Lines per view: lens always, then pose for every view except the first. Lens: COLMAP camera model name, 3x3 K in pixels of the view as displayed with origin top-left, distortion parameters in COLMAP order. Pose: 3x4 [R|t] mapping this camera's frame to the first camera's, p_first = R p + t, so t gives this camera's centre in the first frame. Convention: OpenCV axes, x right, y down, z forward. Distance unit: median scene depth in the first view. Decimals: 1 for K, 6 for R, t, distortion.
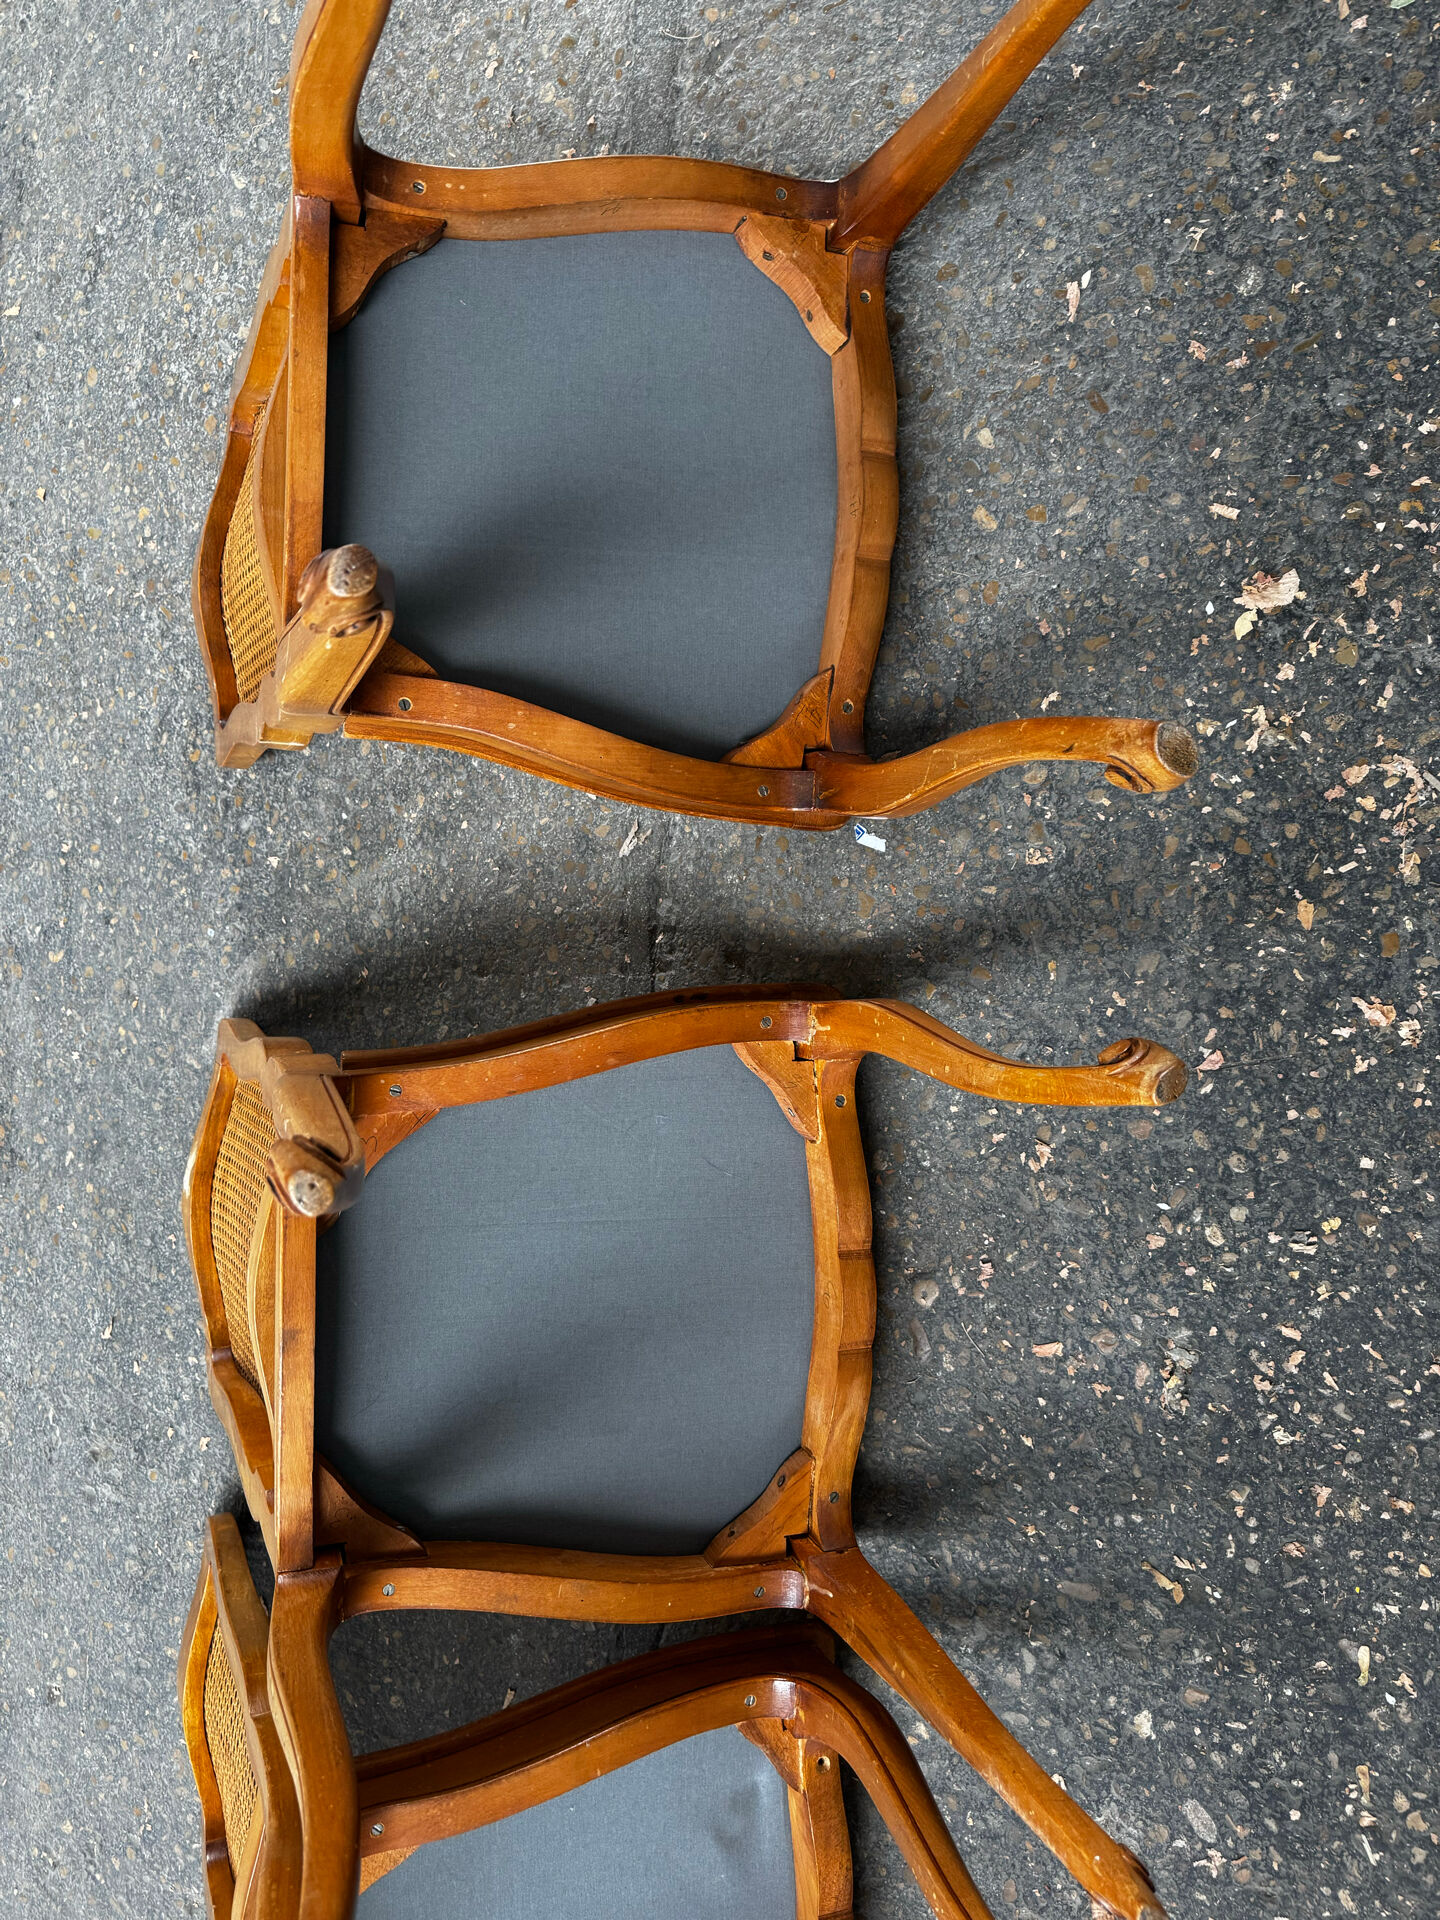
lens RADIAL K [[1336.7, 0, 717.7], [0, 1336.7, 934.4], [0, 0, 1]] dist [0.001083, -0.007676]
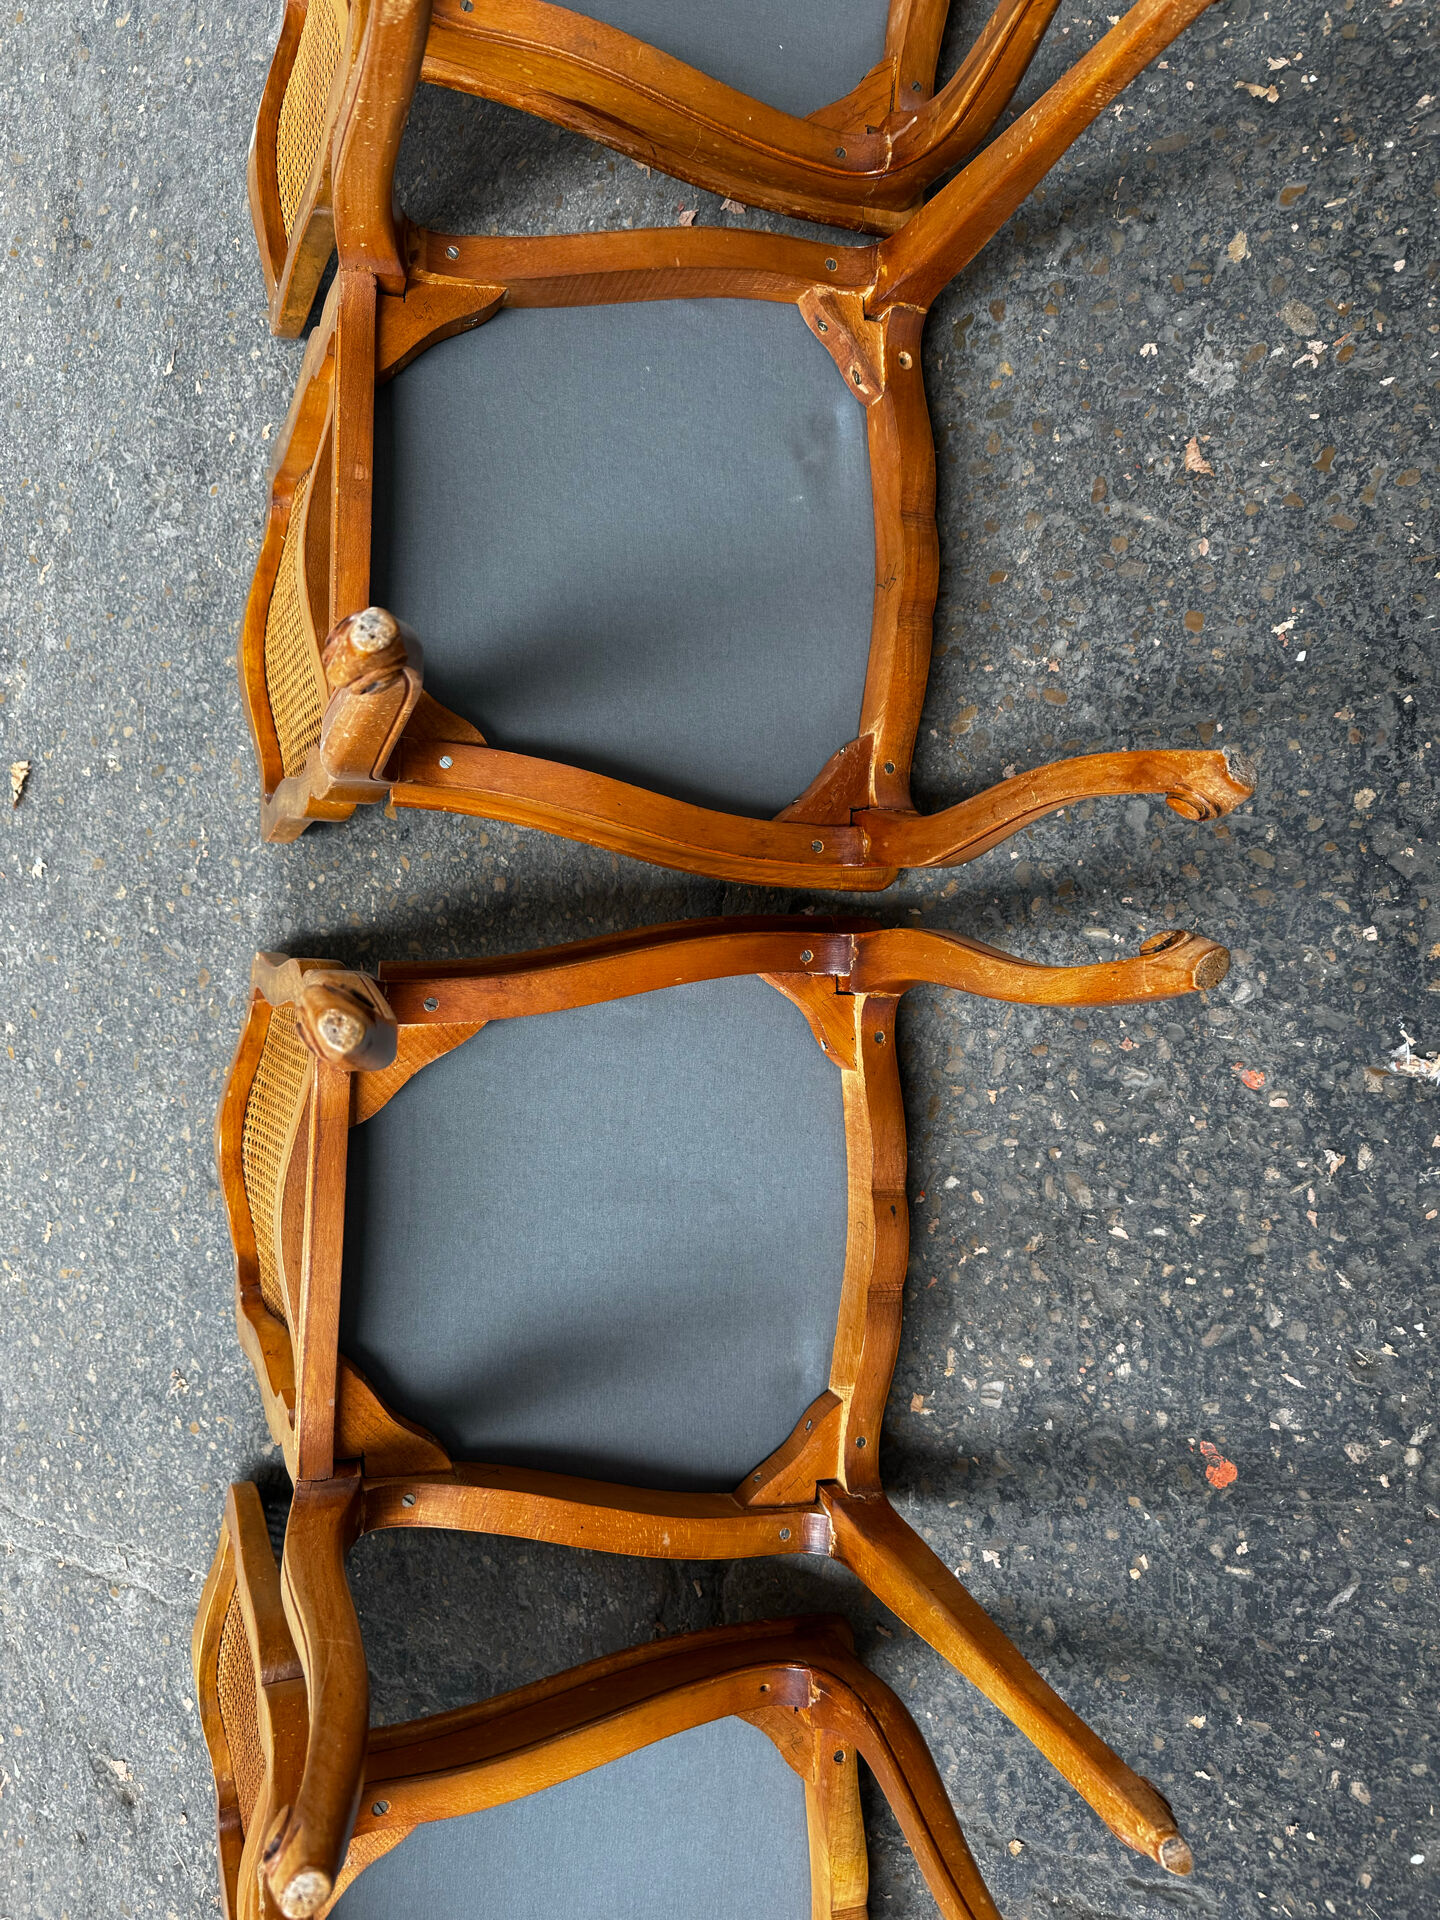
lens RADIAL K [[1336.7, 0, 725.5], [0, 1336.7, 923.1], [0, 0, 1]] dist [0.001083, -0.007676]
pose [[0.999846, 0.000192, -0.017525, -0.024221], [-0.000593, 0.999737, -0.022908, 0.716963], [0.017516, 0.022915, 0.999584, 0.020867]]
